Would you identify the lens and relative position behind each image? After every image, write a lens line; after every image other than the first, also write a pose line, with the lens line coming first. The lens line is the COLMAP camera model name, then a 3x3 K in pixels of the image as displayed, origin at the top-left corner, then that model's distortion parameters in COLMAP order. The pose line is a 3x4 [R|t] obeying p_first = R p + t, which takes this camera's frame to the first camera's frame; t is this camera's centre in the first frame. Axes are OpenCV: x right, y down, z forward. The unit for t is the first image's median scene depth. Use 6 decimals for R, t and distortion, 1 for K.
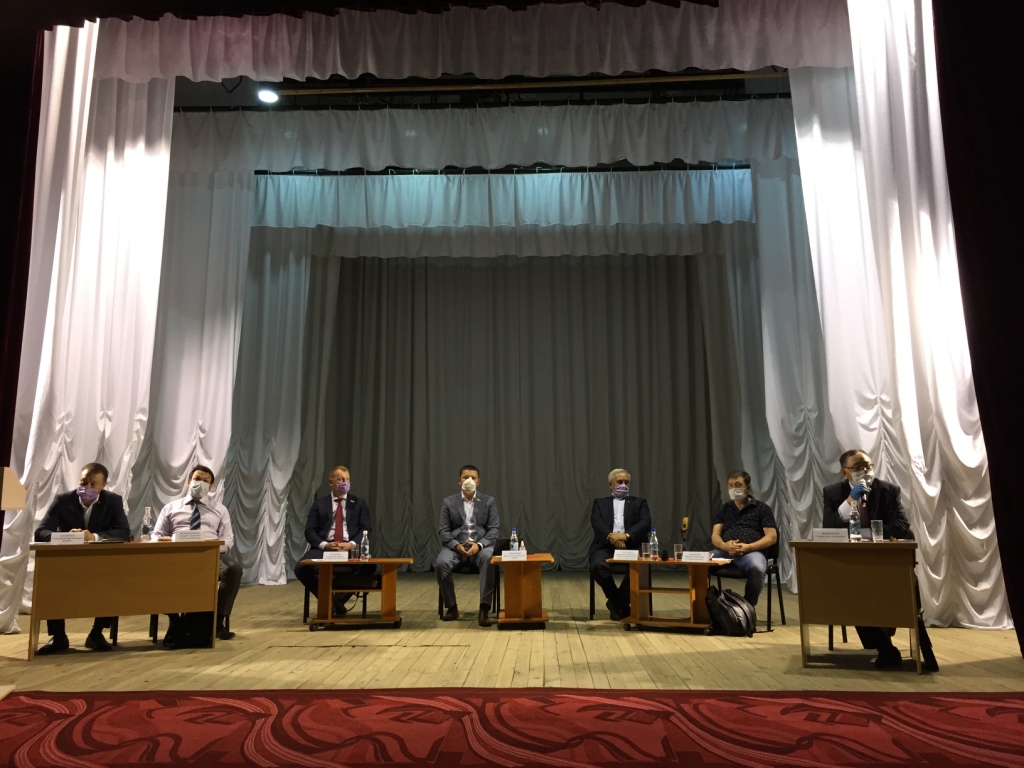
lens RADIAL K [[865.6, 0, 510.9], [0, 865.6, 384.6], [0, 0, 1]] dist [0.085647, -0.100375]
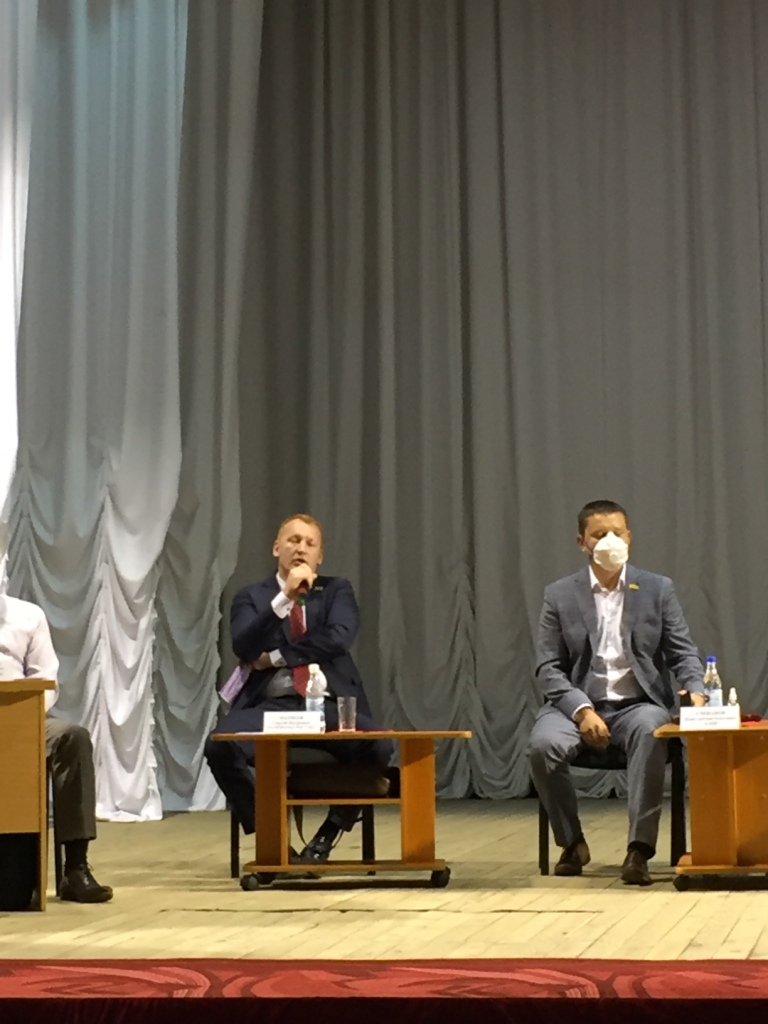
lens RADIAL K [[2719.0, 0, 384.9], [0, 2719.0, 513.1], [0, 0, 1]] dist [-0.028732, 0.458440]
pose [[0.988835, -0.017946, -0.147929, 0.027151], [0.031060, 0.995739, 0.086823, -0.012911], [0.145740, -0.090448, 0.985180, -0.189173]]
